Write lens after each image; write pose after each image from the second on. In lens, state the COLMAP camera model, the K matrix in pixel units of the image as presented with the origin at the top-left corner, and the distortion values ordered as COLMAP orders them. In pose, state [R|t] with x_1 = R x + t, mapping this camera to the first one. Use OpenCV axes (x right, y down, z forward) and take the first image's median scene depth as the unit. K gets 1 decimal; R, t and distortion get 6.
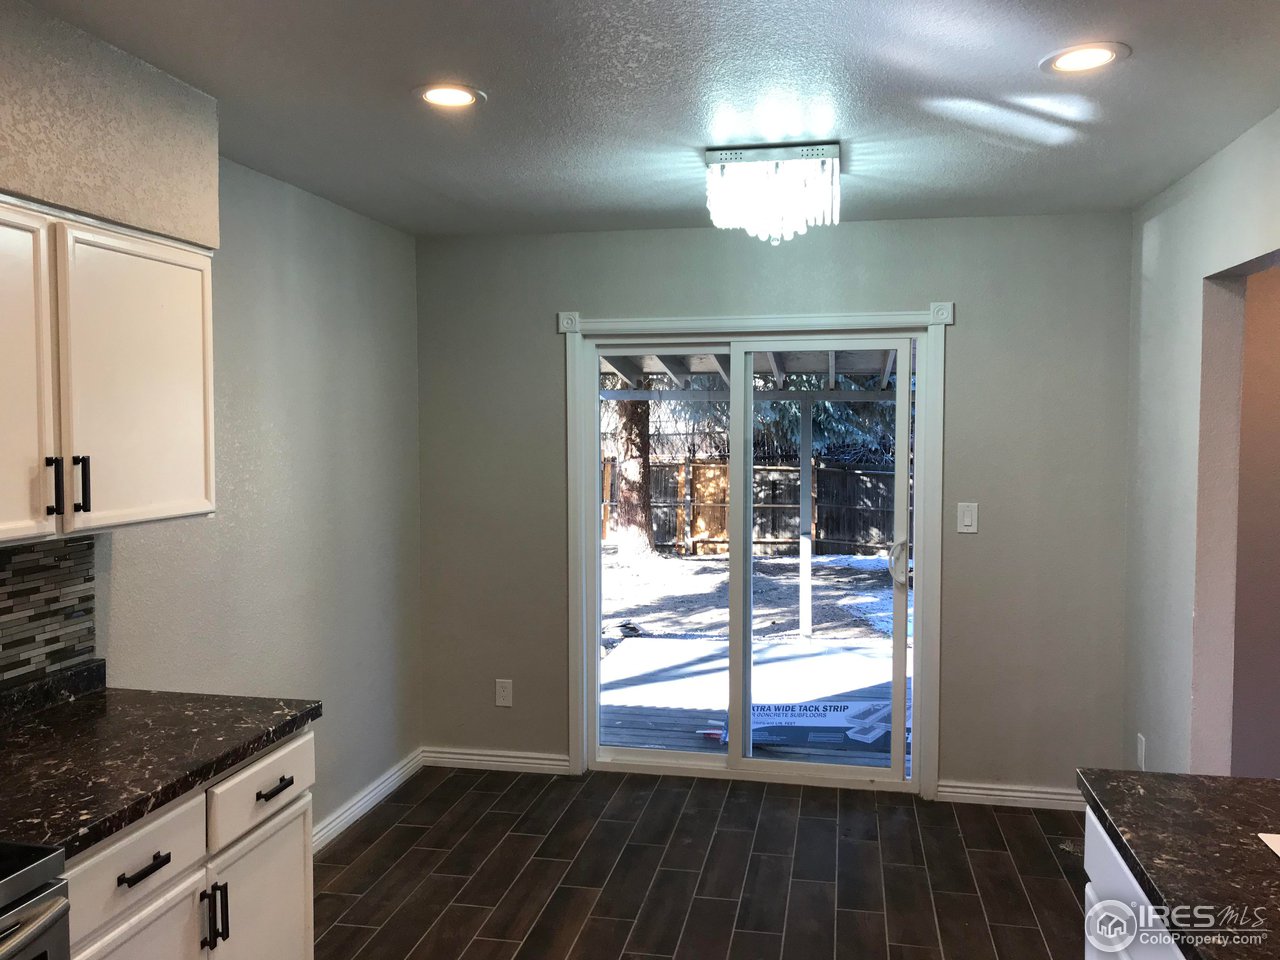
lens RADIAL K [[1051.4, 0, 639.2], [0, 1051.4, 471.0], [0, 0, 1]] dist [0.022461, -0.008737]
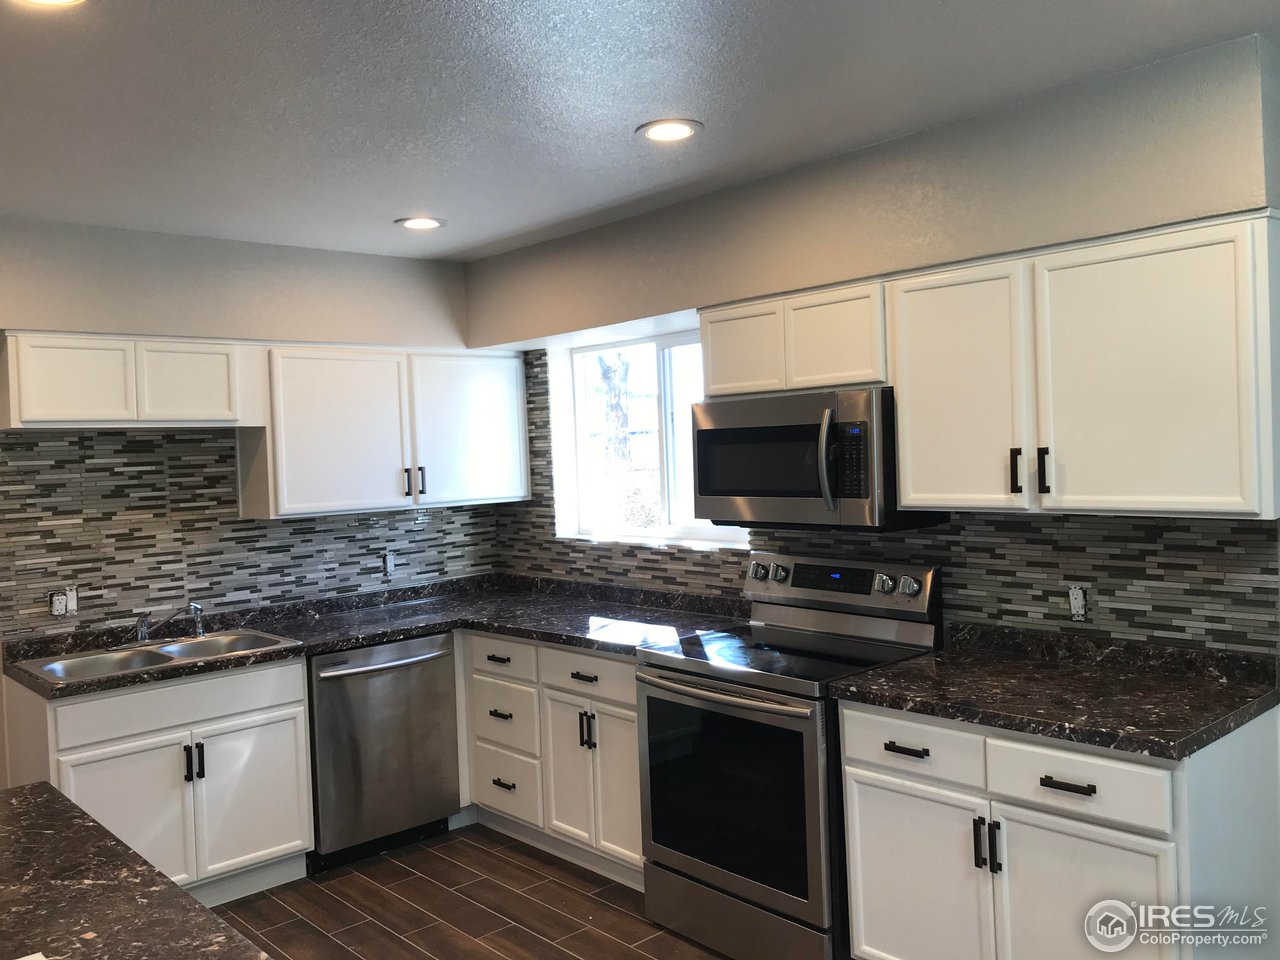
lens RADIAL K [[1051.4, 0, 635.0], [0, 1051.4, 471.2], [0, 0, 1]] dist [0.022461, -0.008737]
pose [[-0.596284, 0.044241, -0.801554, 0.634087], [0.005489, 0.998682, 0.051038, -0.044838], [0.802755, 0.026033, -0.595740, 1.166528]]
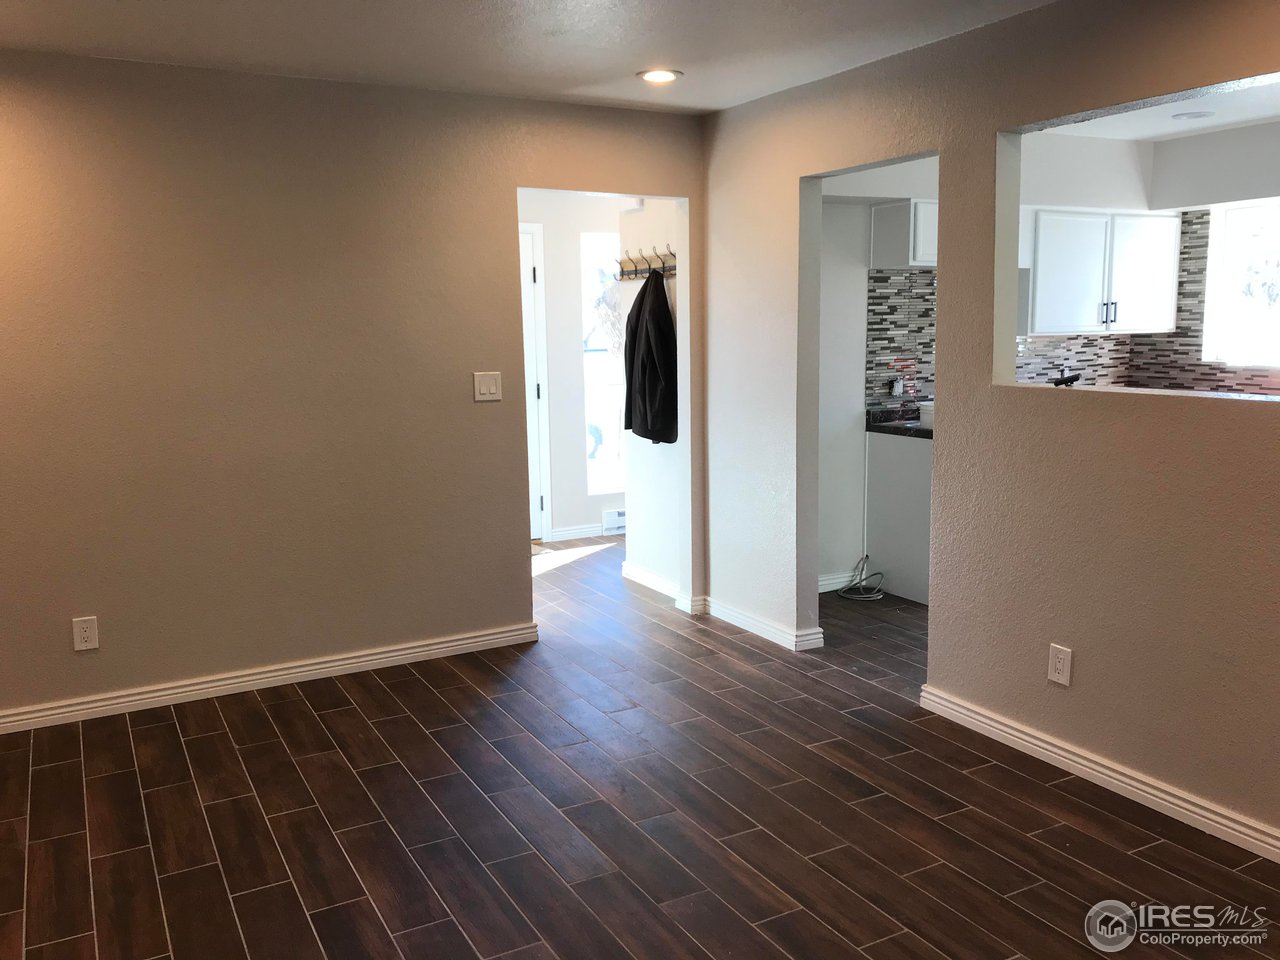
lens RADIAL K [[1051.4, 0, 635.4], [0, 1051.4, 481.1], [0, 0, 1]] dist [0.022461, -0.008737]
pose [[-0.770034, 0.112512, -0.628004, 1.767043], [-0.011667, 0.981680, 0.190181, -0.006773], [0.637897, 0.153773, -0.754614, 0.973134]]
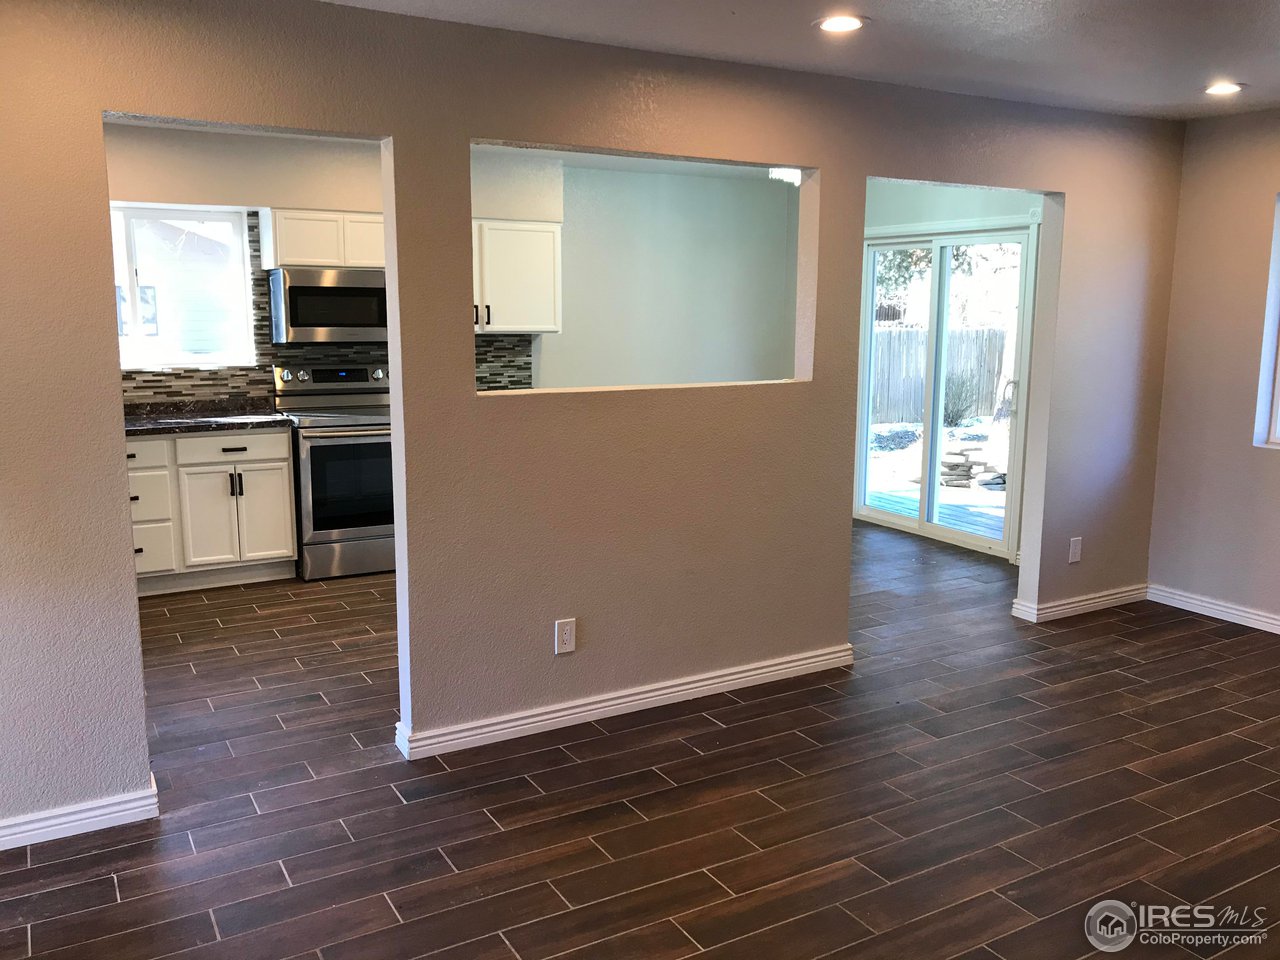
lens RADIAL K [[1051.4, 0, 634.5], [0, 1051.4, 475.5], [0, 0, 1]] dist [0.022461, -0.008737]
pose [[0.659461, 0.124087, -0.741427, 1.676501], [-0.039367, 0.990630, 0.130779, 0.047830], [0.750707, -0.057056, 0.658166, -0.543687]]
